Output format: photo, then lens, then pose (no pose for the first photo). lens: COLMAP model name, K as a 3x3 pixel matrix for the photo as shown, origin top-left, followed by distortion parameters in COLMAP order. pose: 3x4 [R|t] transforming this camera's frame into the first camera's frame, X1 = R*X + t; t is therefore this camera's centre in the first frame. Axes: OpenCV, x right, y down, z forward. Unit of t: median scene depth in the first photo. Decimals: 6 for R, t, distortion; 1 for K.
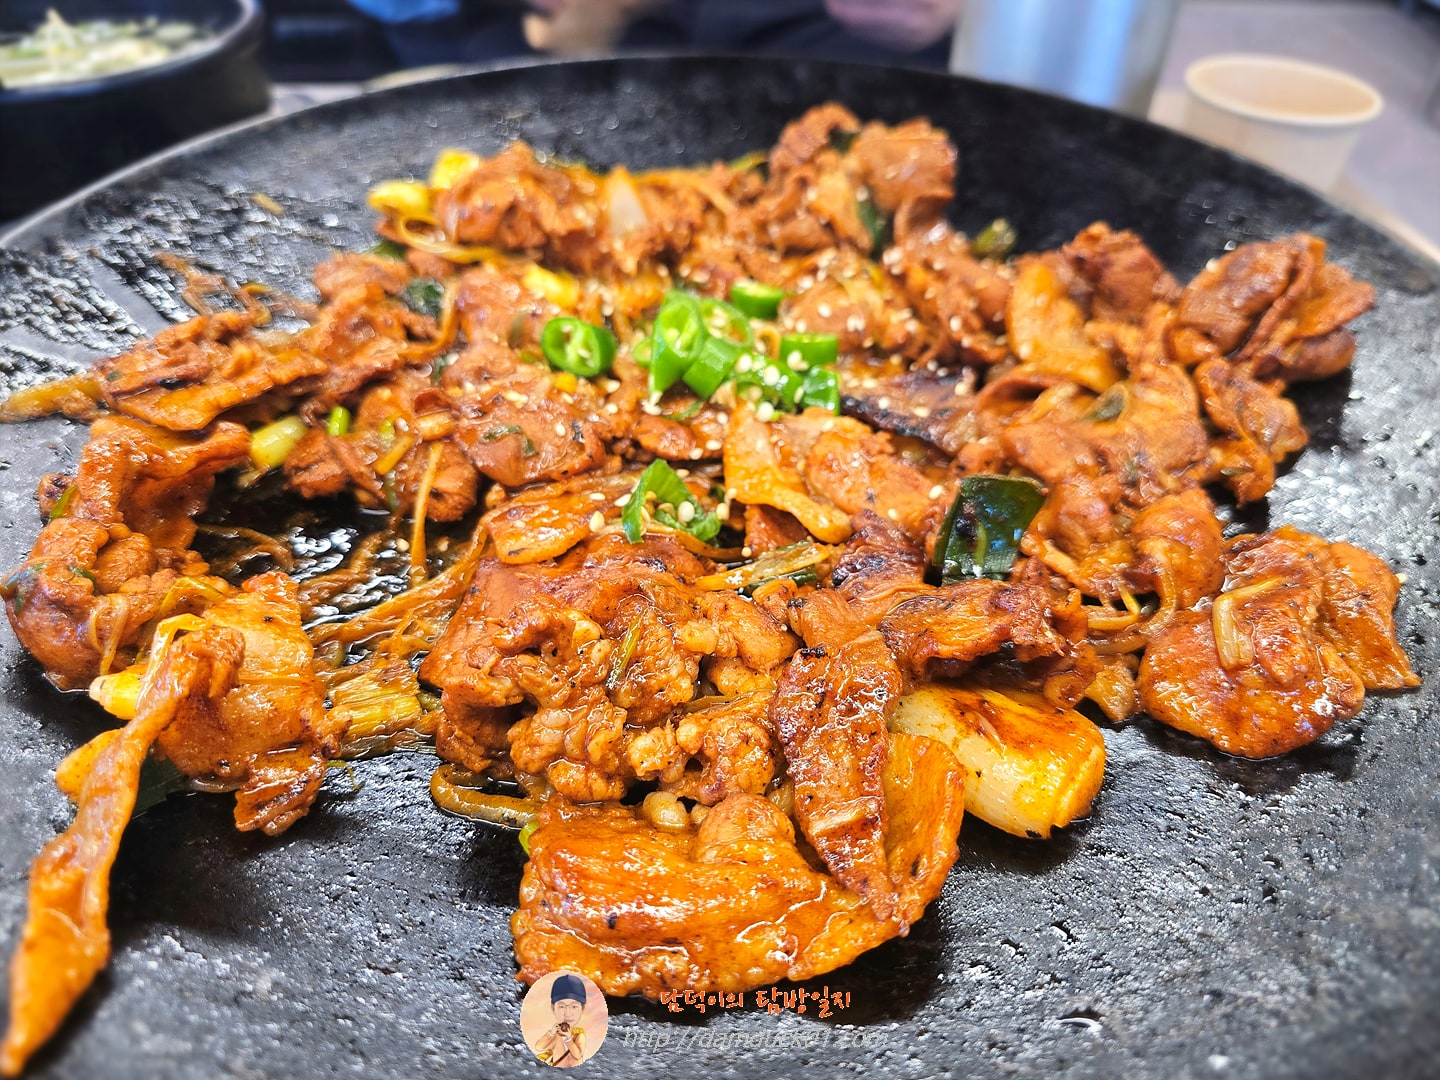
lens RADIAL K [[902.8, 0, 724.5], [0, 902.8, 532.7], [0, 0, 1]] dist [-0.005941, -0.003973]
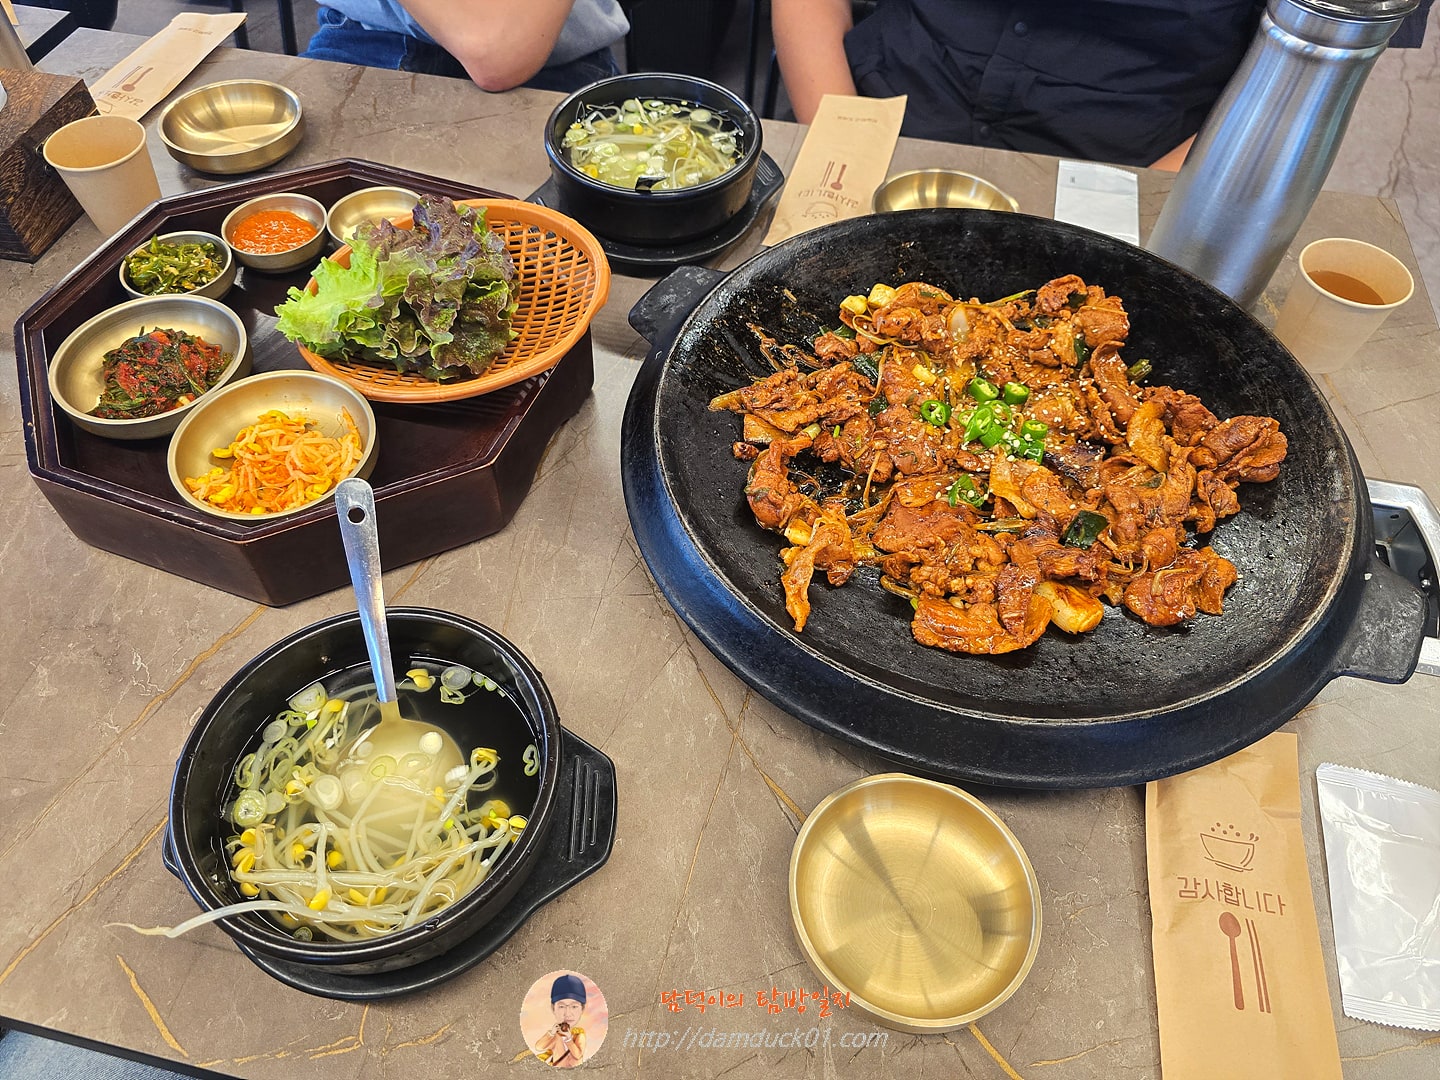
lens RADIAL K [[902.8, 0, 724.5], [0, 902.8, 532.7], [0, 0, 1]] dist [-0.005941, -0.003973]
pose [[0.970754, 0.187701, -0.149684, -0.329705], [-0.149775, 0.960767, 0.233441, -0.425781], [0.187629, -0.204195, 0.960781, -1.671883]]
